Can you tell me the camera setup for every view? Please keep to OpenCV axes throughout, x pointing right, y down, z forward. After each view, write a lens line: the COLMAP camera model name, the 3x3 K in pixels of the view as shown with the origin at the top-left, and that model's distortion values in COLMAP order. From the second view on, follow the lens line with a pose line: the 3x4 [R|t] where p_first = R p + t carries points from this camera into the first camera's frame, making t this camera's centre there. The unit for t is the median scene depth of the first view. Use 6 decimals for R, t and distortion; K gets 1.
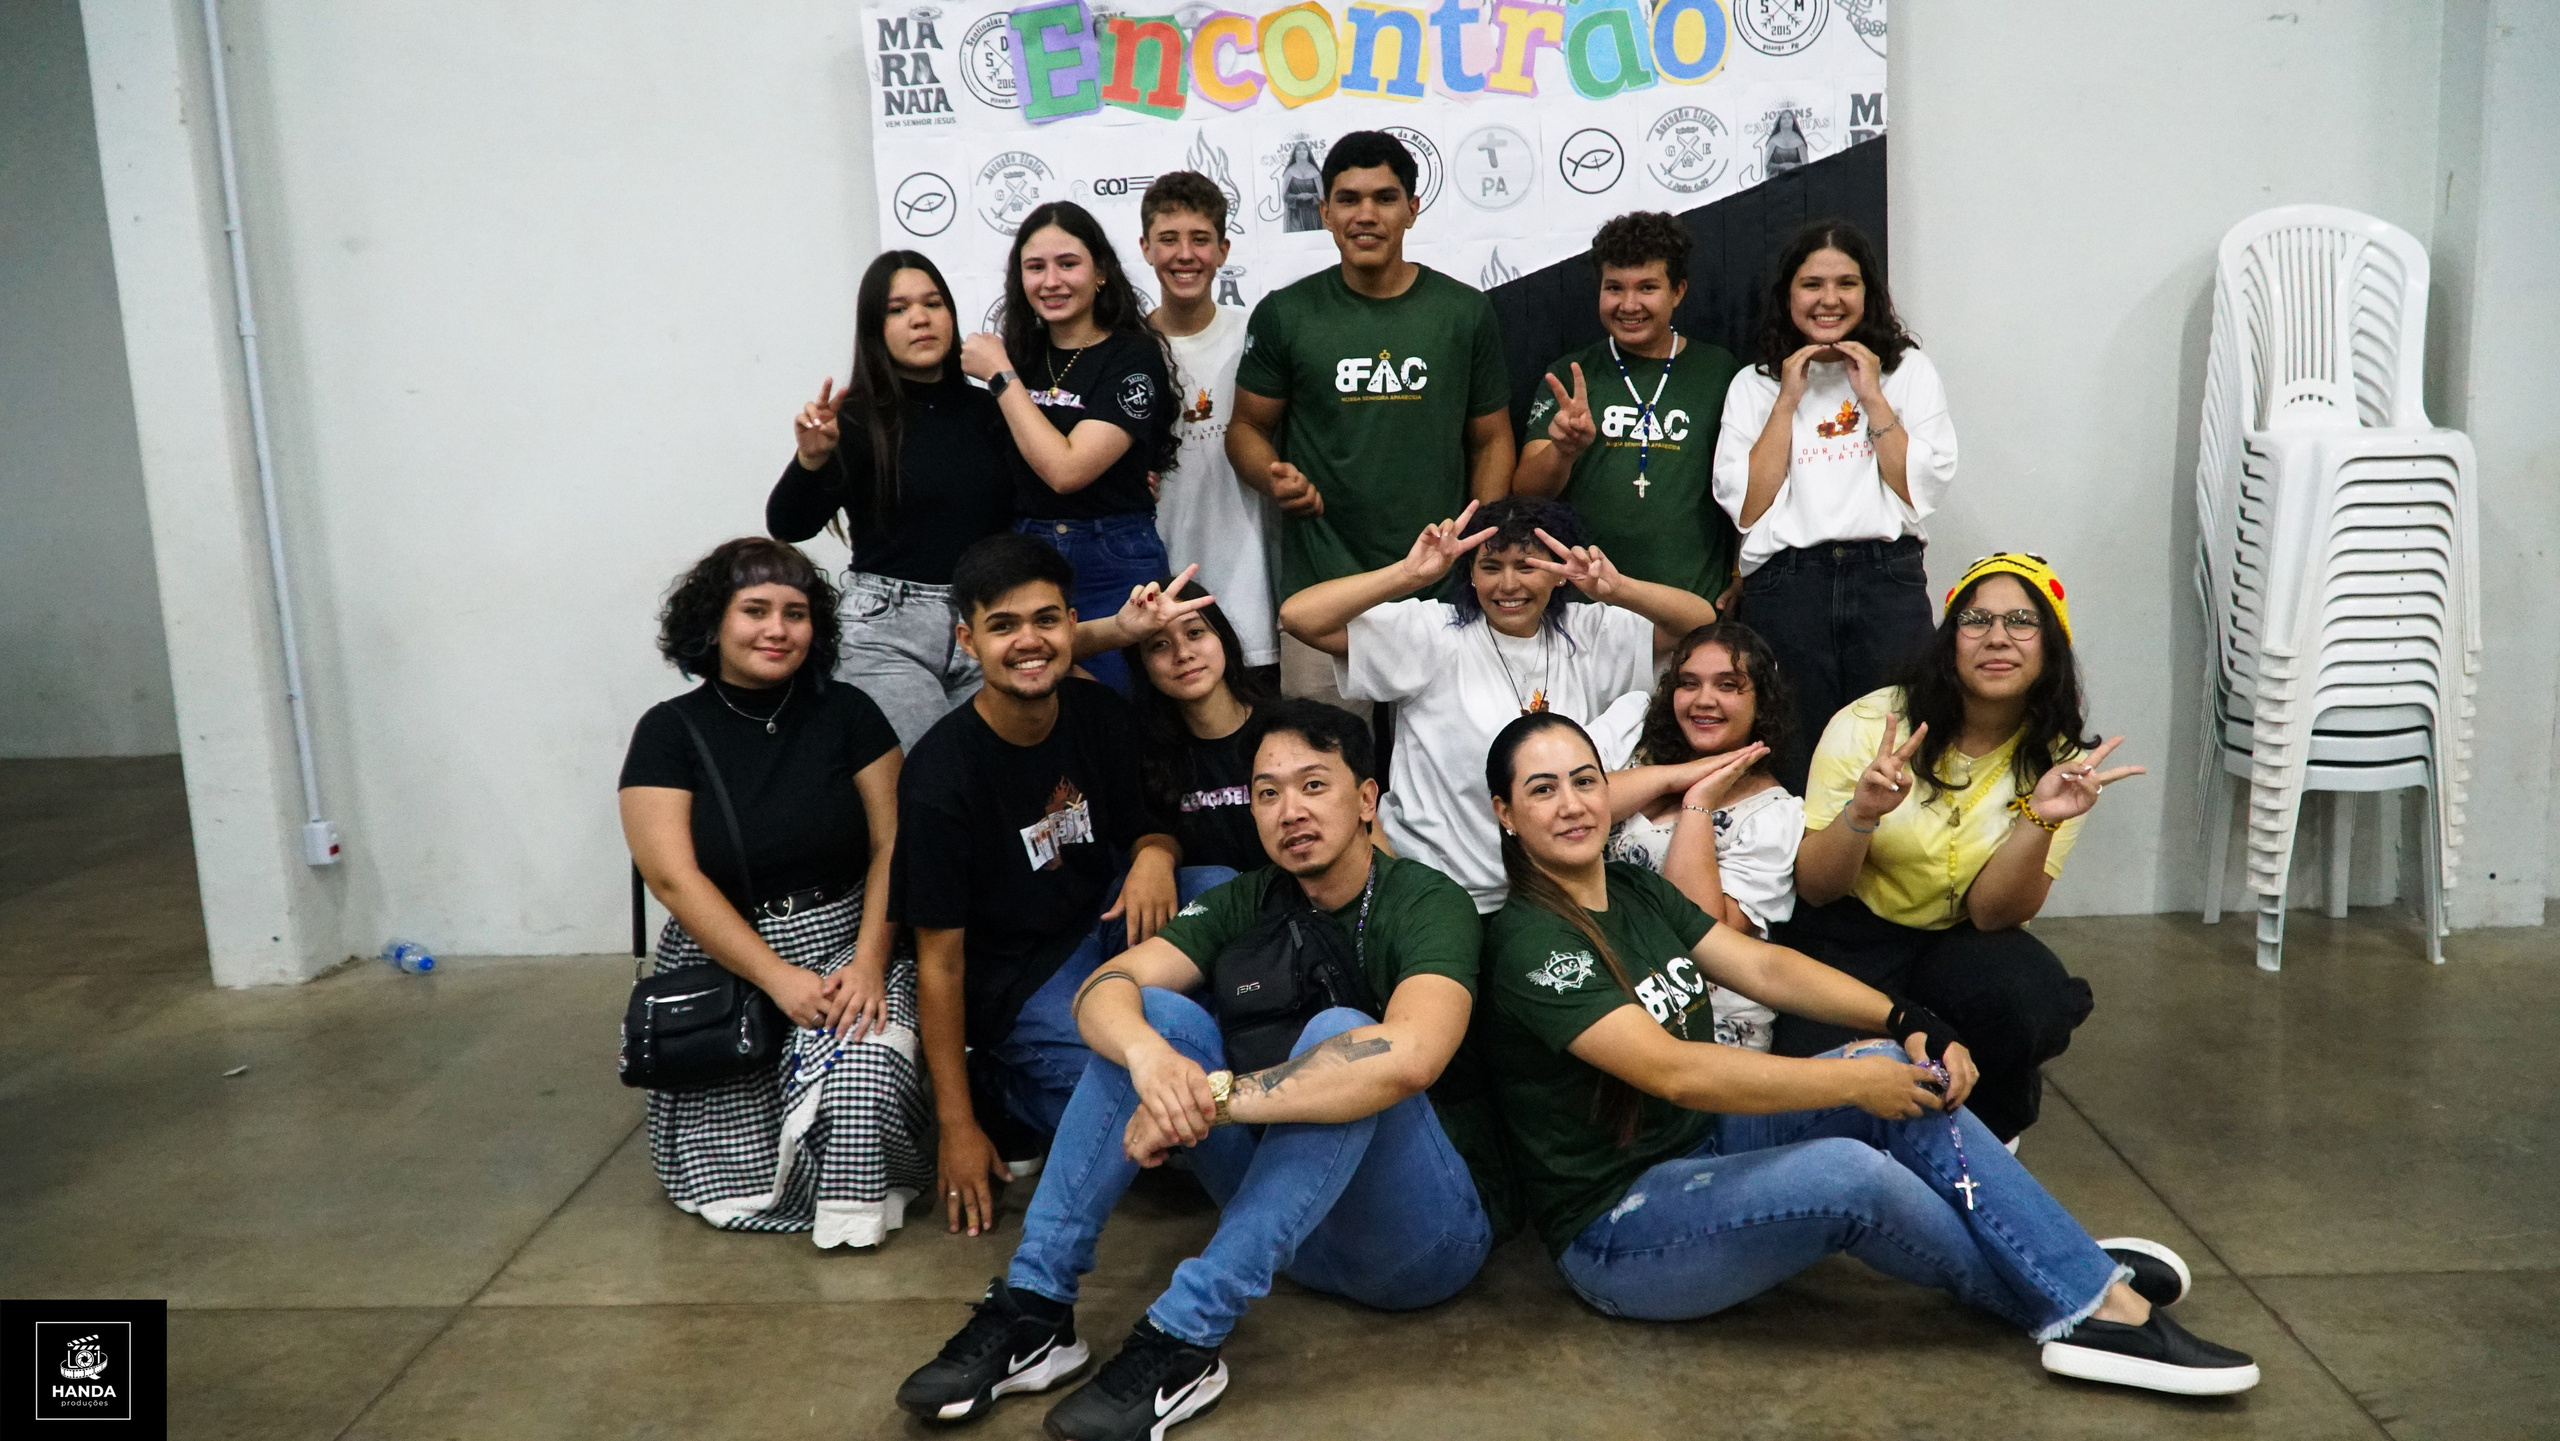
lens RADIAL K [[2173.3, 0, 1265.8], [0, 2173.3, 723.4], [0, 0, 1]] dist [0.005434, 0.003518]
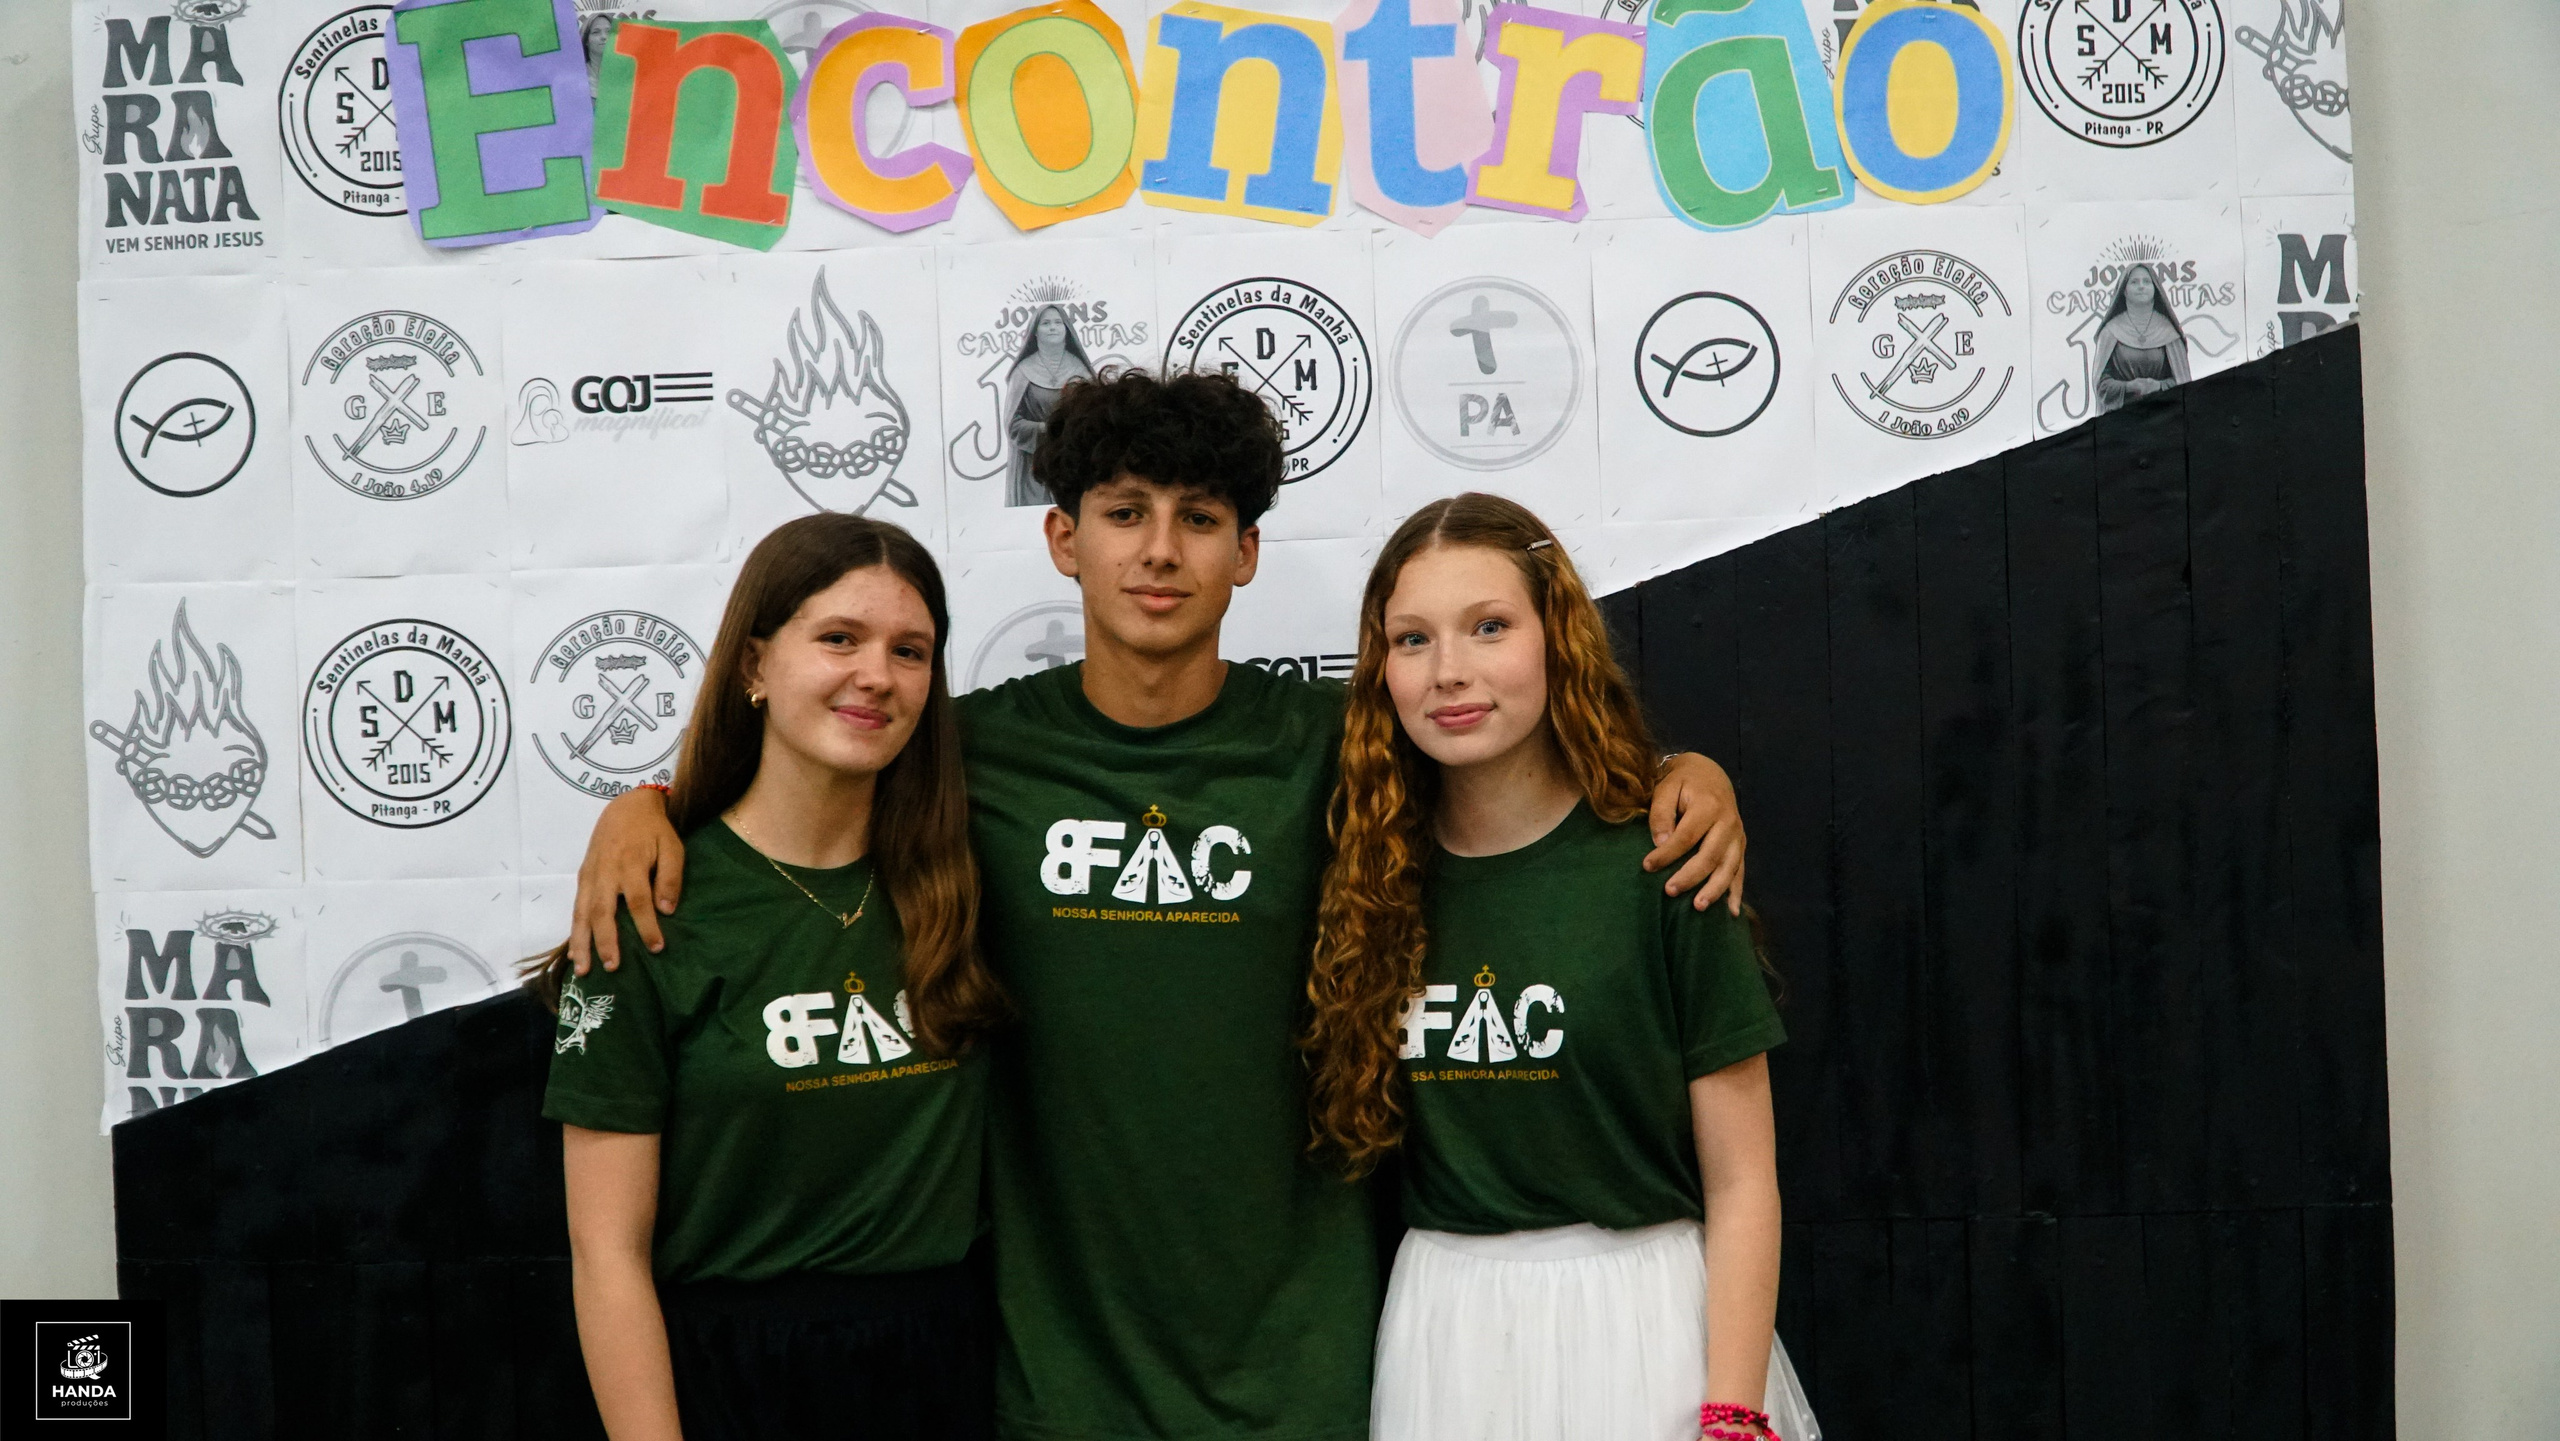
lens RADIAL K [[3280.9, 0, 1291.6], [0, 3280.9, 772.6], [0, 0, 1]] dist [0.070898, -0.680712]
pose [[0.998676, 0.019897, 0.047434, 0.035489], [-0.011647, 0.985675, -0.168253, -0.063315], [-0.050102, 0.167477, 0.984602, 0.360855]]
